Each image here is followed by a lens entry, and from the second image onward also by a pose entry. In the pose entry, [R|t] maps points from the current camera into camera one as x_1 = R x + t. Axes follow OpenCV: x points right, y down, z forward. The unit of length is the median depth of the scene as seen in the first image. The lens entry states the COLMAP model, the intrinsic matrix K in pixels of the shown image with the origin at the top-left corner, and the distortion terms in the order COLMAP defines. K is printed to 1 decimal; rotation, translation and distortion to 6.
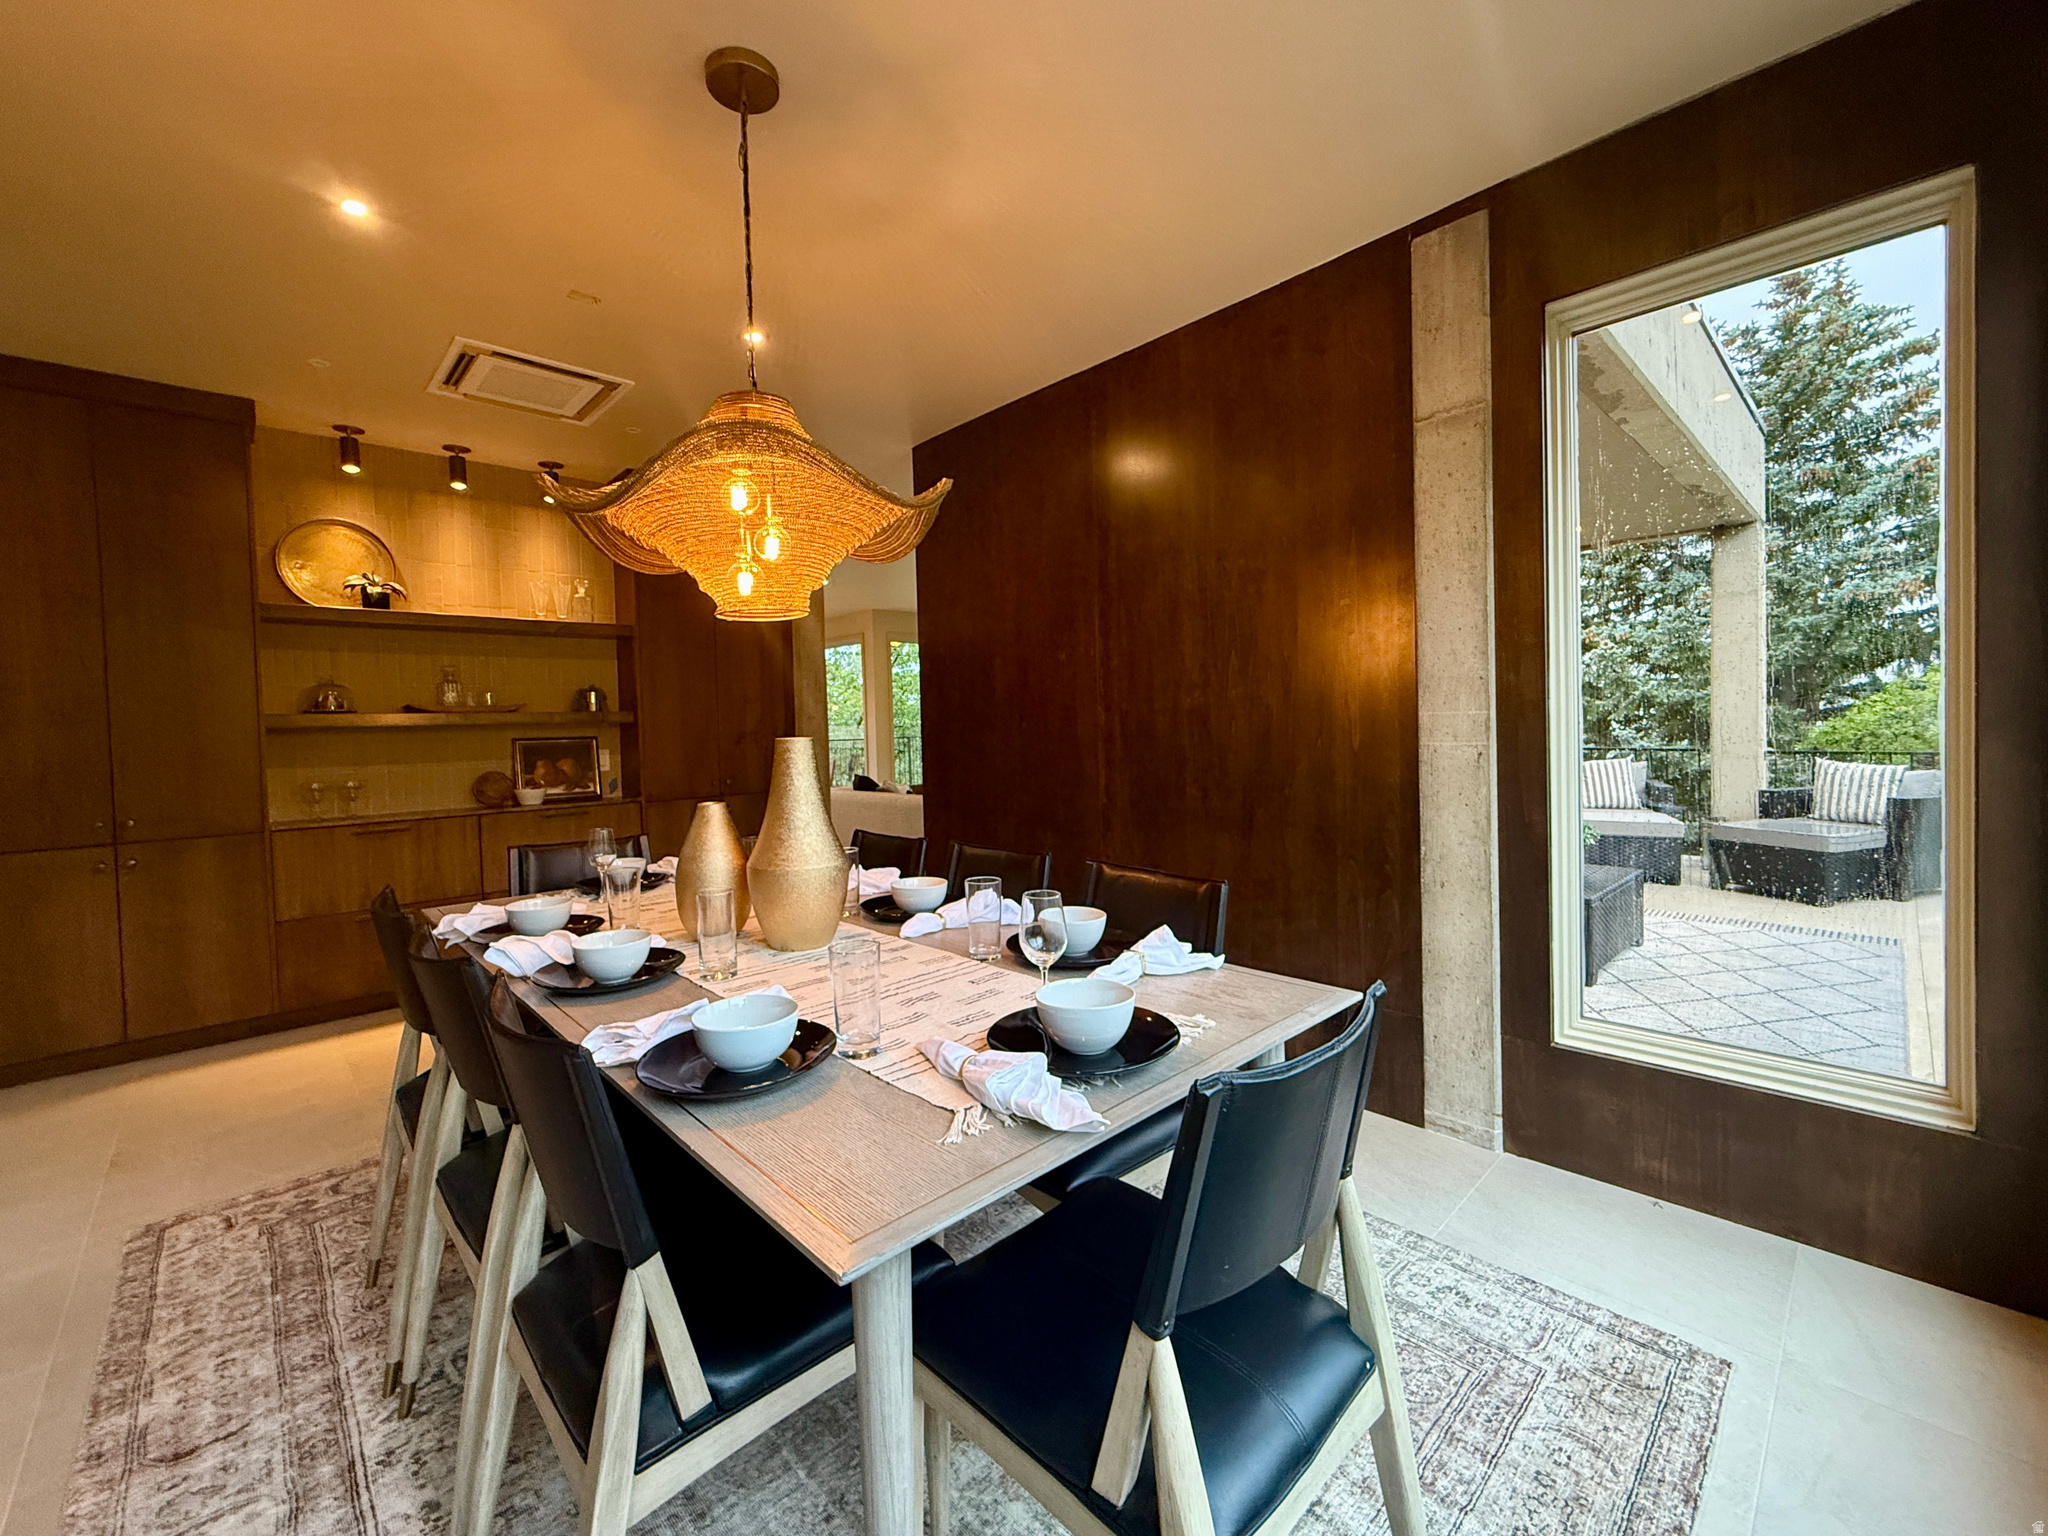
lens RADIAL K [[825.6, 0, 1021.3], [0, 825.6, 737.1], [0, 0, 1]] dist [0.010114, 0.000345]
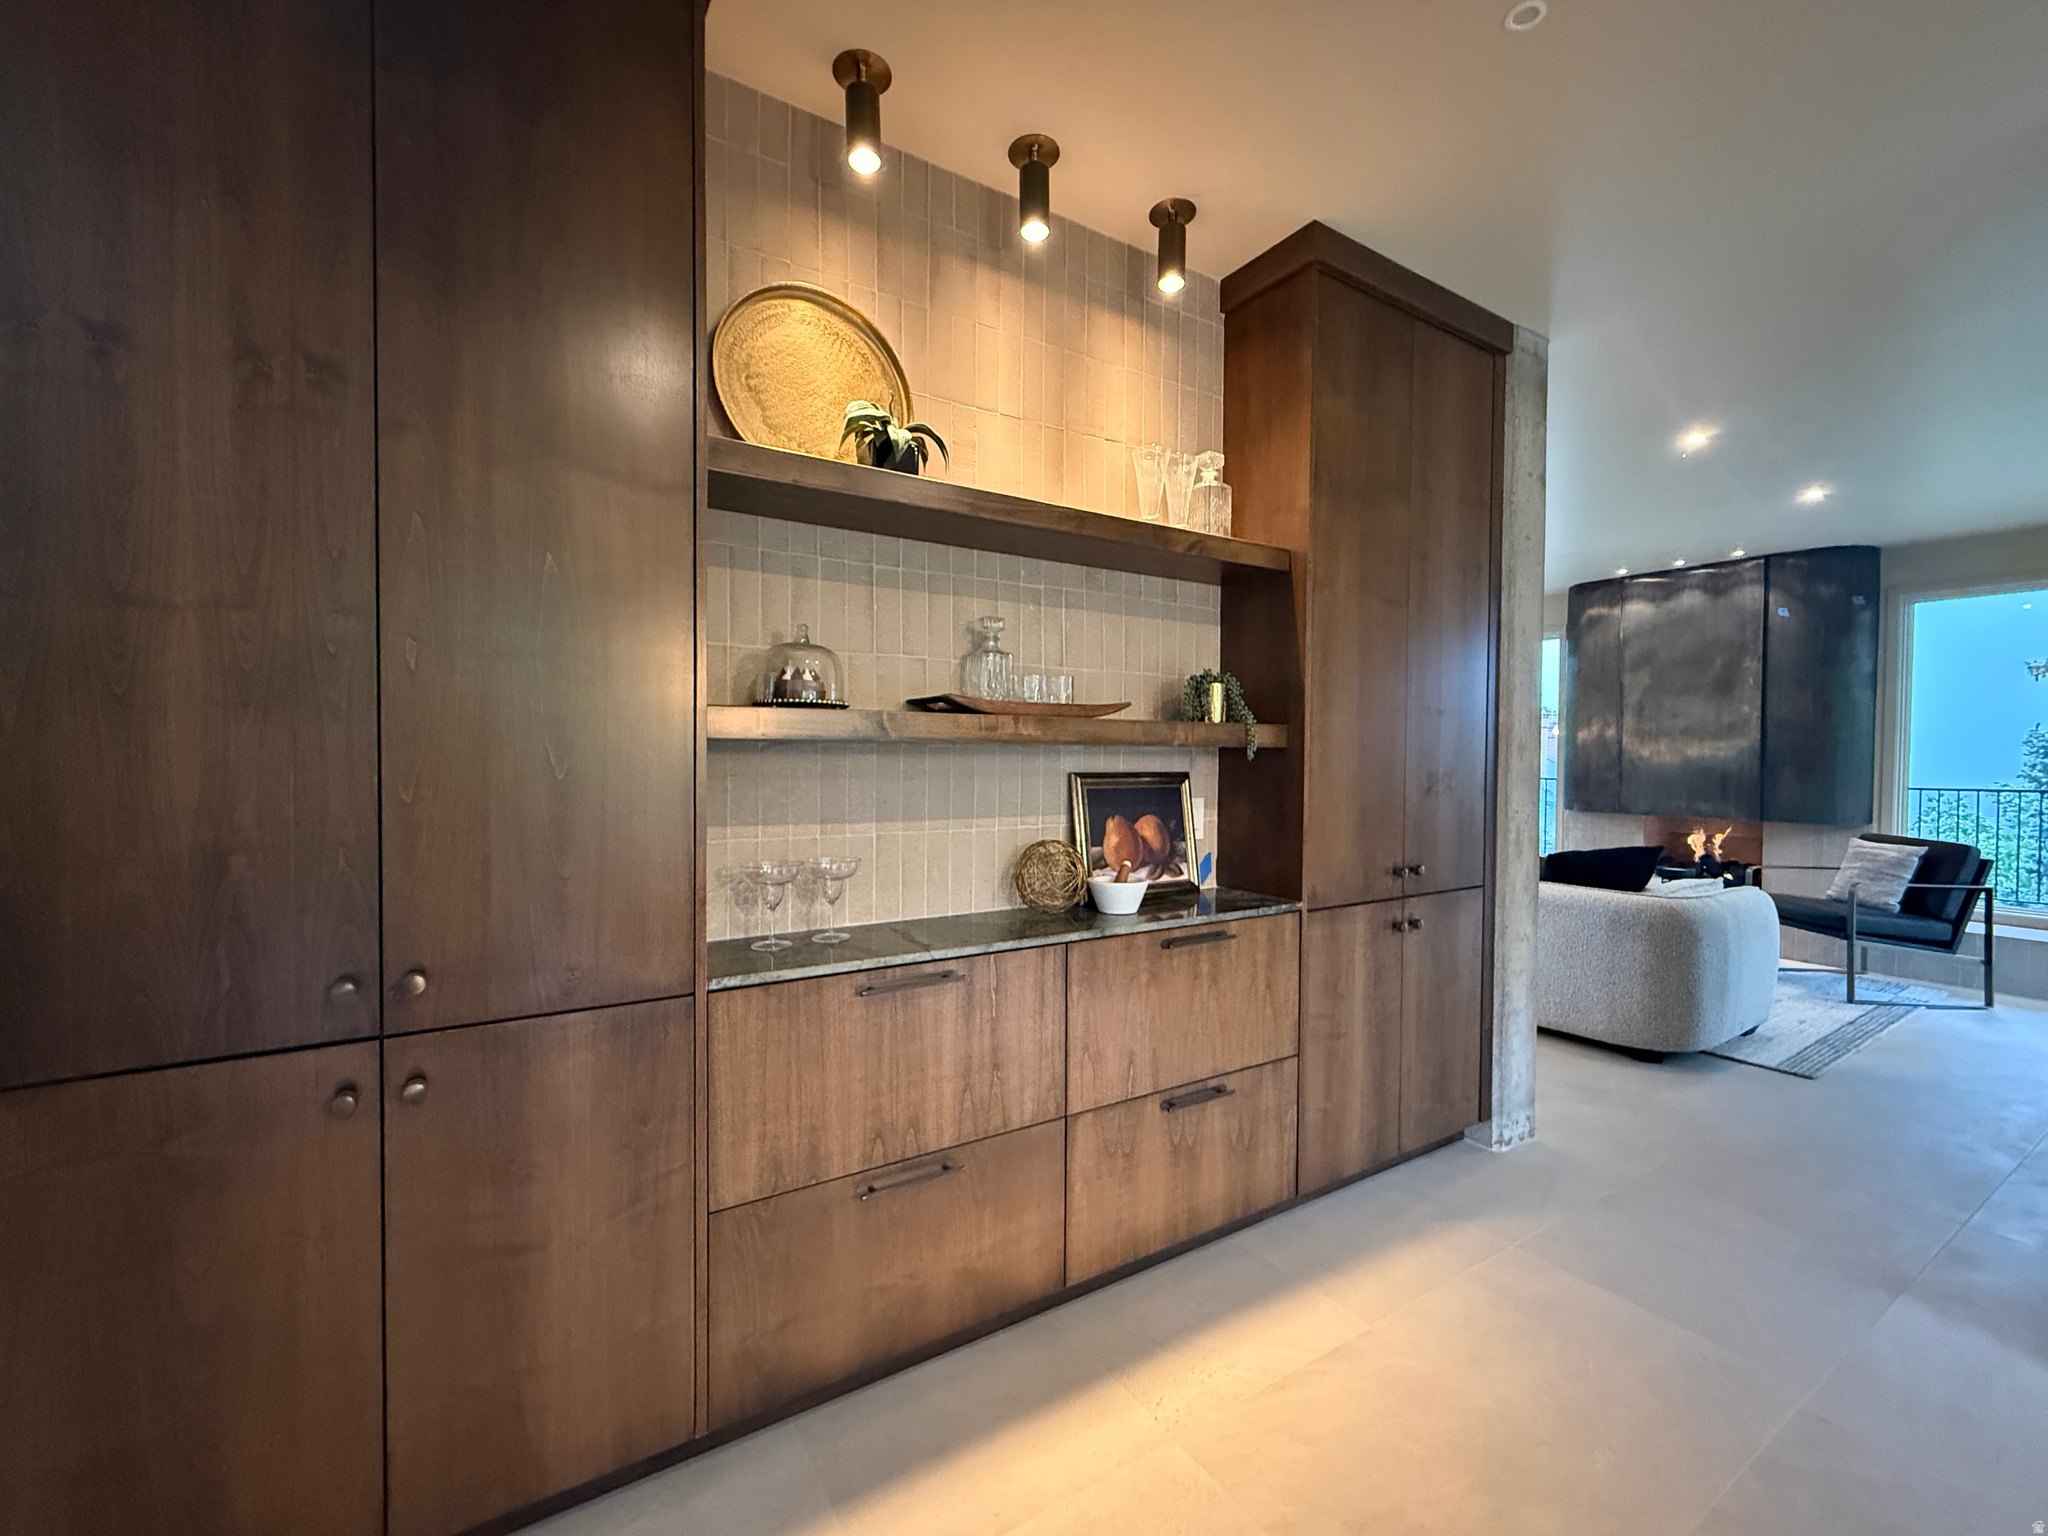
lens RADIAL K [[825.6, 0, 1033.1], [0, 825.6, 774.8], [0, 0, 1]] dist [0.010114, 0.000345]
pose [[0.978627, 0.029812, -0.203471, -0.572004], [-0.029277, 0.999555, 0.005638, 0.000852], [0.203549, 0.000440, 0.979065, 0.546557]]
